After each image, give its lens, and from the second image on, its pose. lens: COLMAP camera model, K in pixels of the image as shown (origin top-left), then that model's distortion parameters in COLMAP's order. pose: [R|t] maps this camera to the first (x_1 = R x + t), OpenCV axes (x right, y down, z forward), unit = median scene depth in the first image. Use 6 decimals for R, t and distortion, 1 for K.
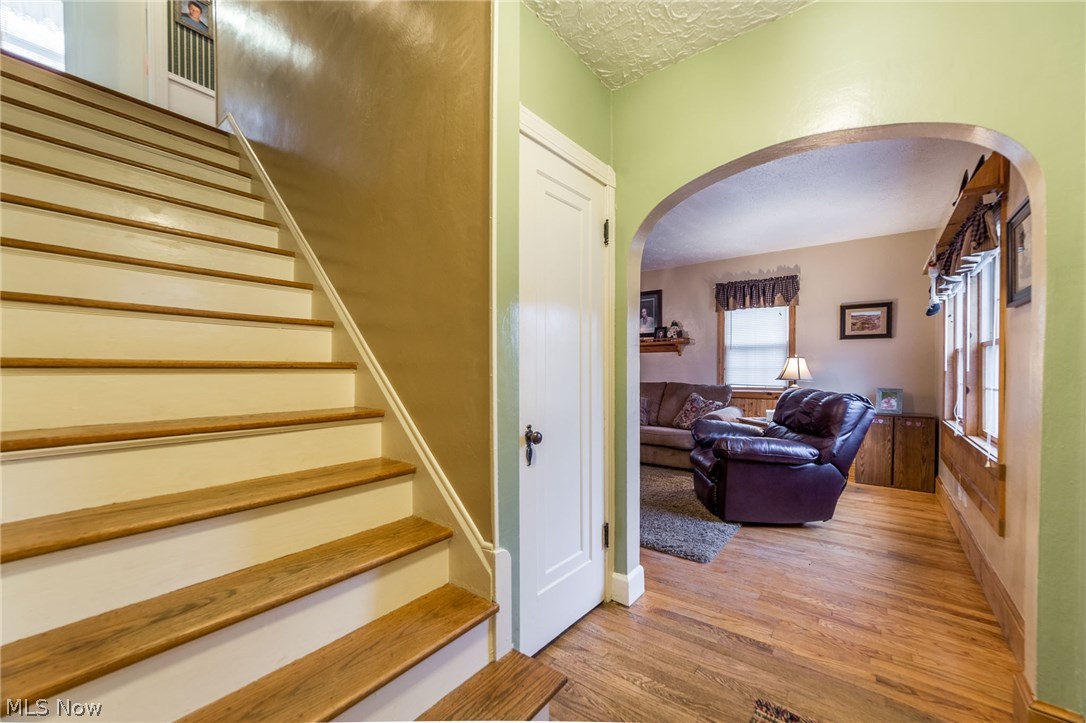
lens RADIAL K [[428.6, 0, 553.8], [0, 428.6, 369.1], [0, 0, 1]] dist [-0.000560, -0.000119]
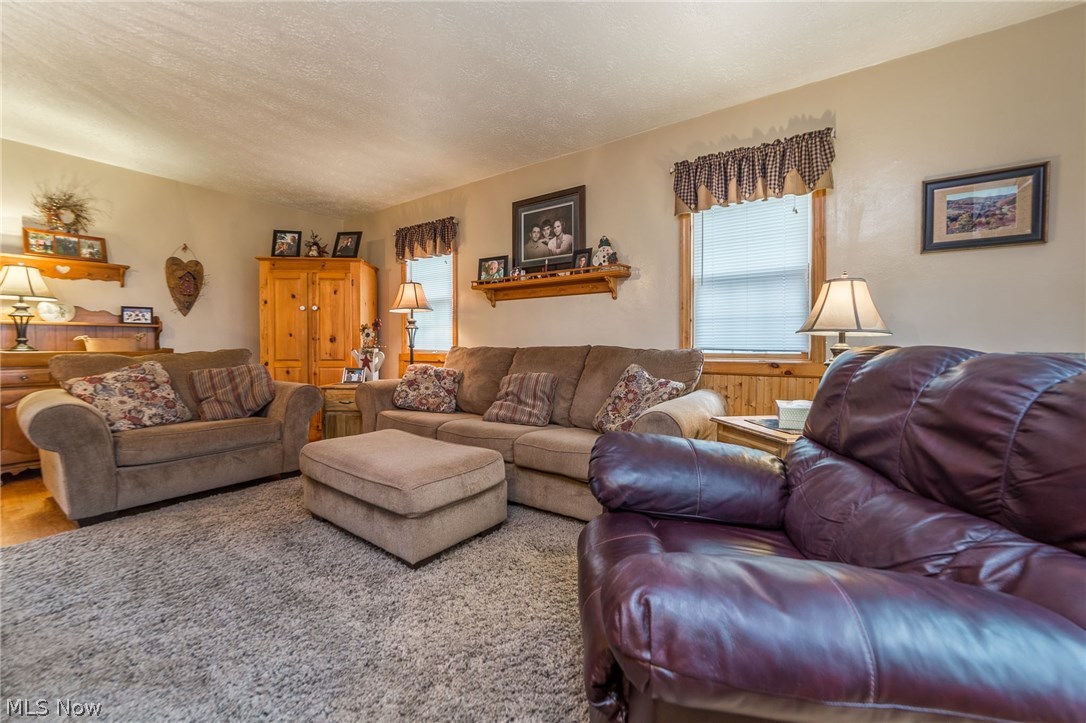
lens RADIAL K [[439.2, 0, 544.5], [0, 439.2, 348.9], [0, 0, 1]] dist [-0.021059, 0.010224]
pose [[0.999455, -0.002234, 0.032945, 0.204554], [0.001778, 0.999903, 0.013848, 0.029411], [-0.032973, -0.013782, 0.999361, 0.472882]]
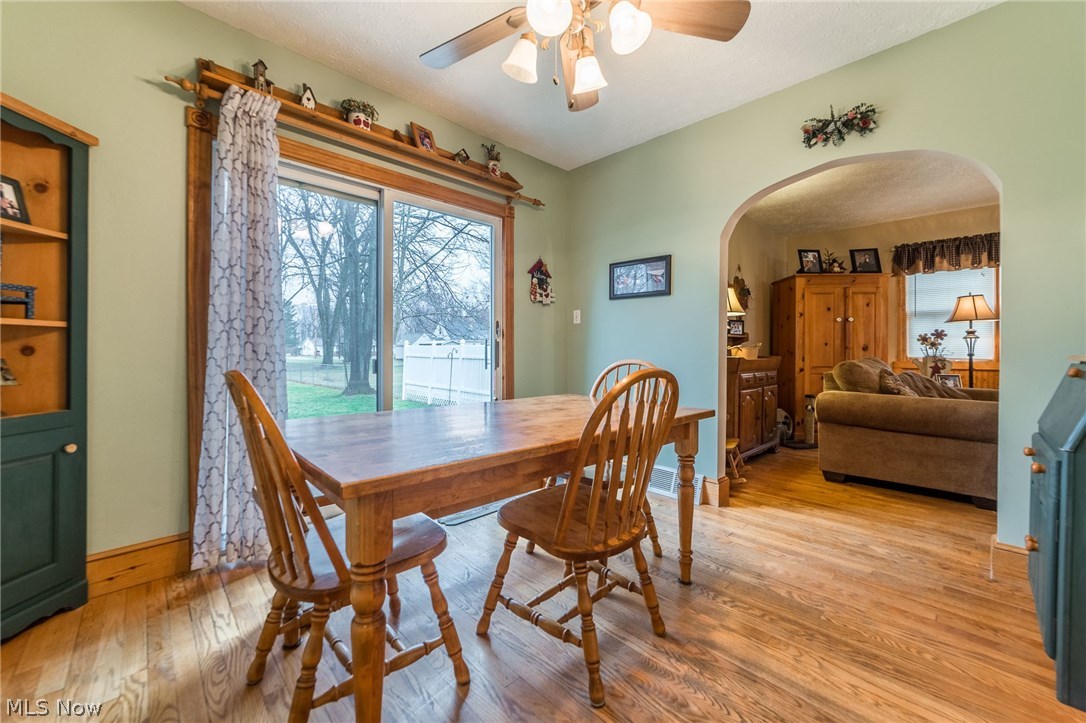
lens RADIAL K [[439.2, 0, 544.5], [0, 439.2, 348.9], [0, 0, 1]] dist [-0.021059, 0.010224]
pose [[0.990058, 0.000208, -0.140663, -0.722263], [-0.000657, 0.999995, -0.003151, 0.026617], [0.140662, 0.003212, 0.990053, 0.329756]]
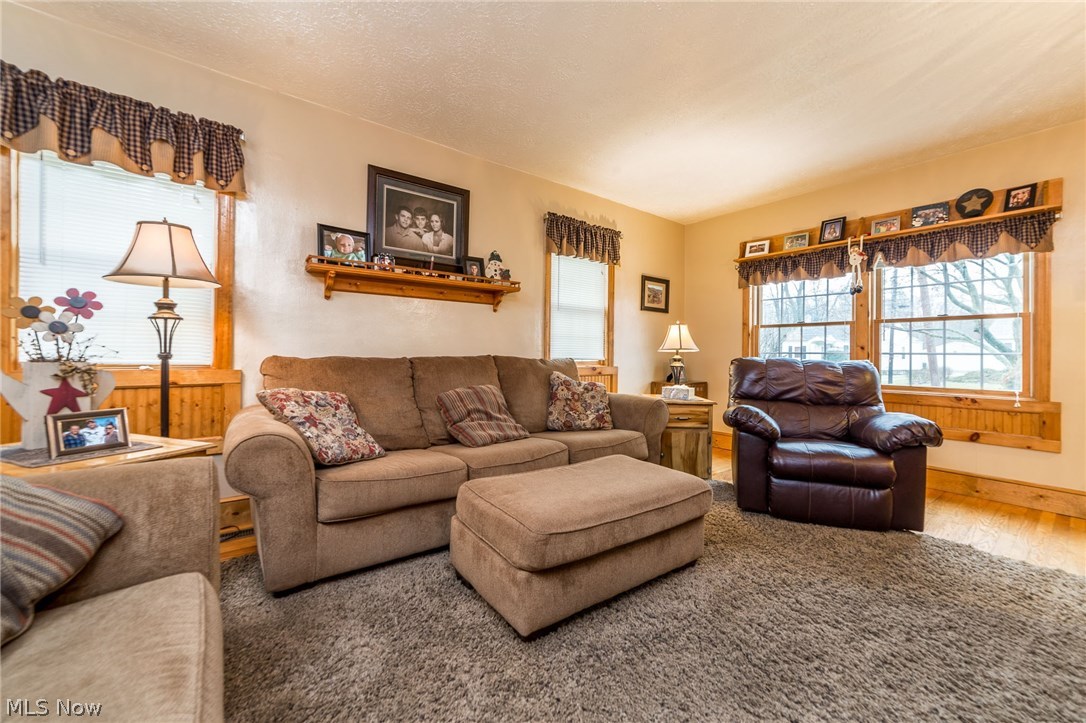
lens RADIAL K [[427.0, 0, 560.9], [0, 427.0, 354.3], [0, 0, 1]] dist [-0.017843, 0.007198]
pose [[0.242244, 0.000860, 0.970215, -0.294788], [-0.010040, 0.999948, 0.001620, 0.029509], [-0.970163, -0.010133, 0.242240, 0.856761]]
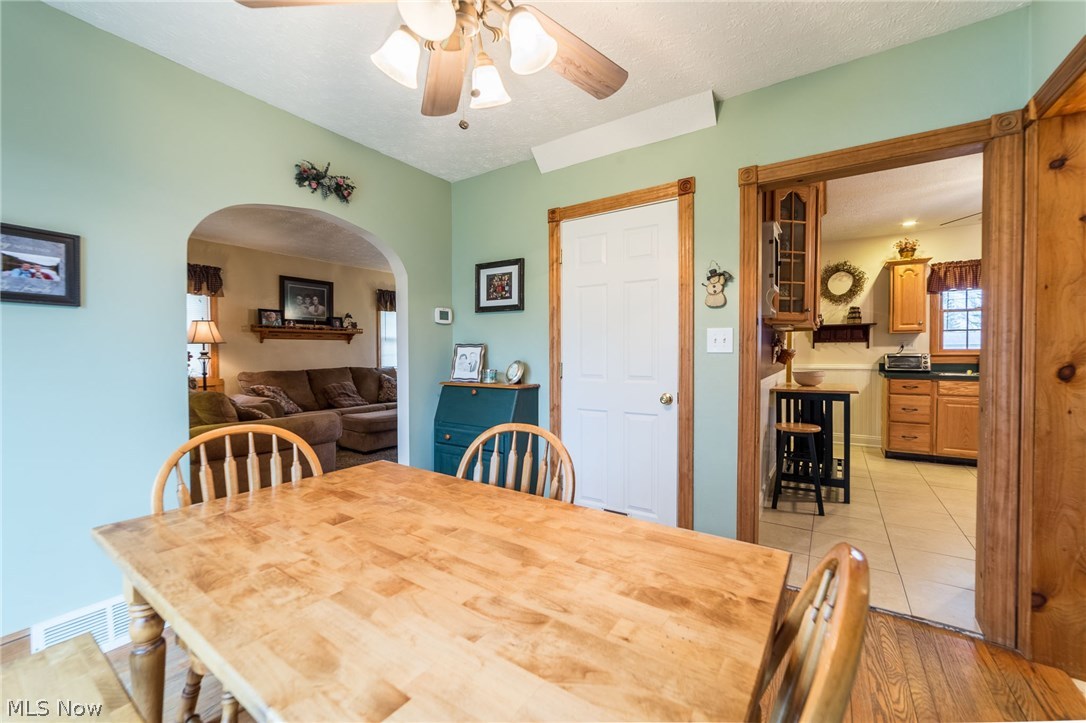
lens RADIAL K [[427.0, 0, 560.9], [0, 427.0, 354.3], [0, 0, 1]] dist [-0.017843, 0.007198]
pose [[-0.095620, -0.009745, 0.995370, -1.004403], [0.002951, 0.999945, 0.010073, -0.014445], [-0.995414, 0.003900, -0.095586, 0.606909]]
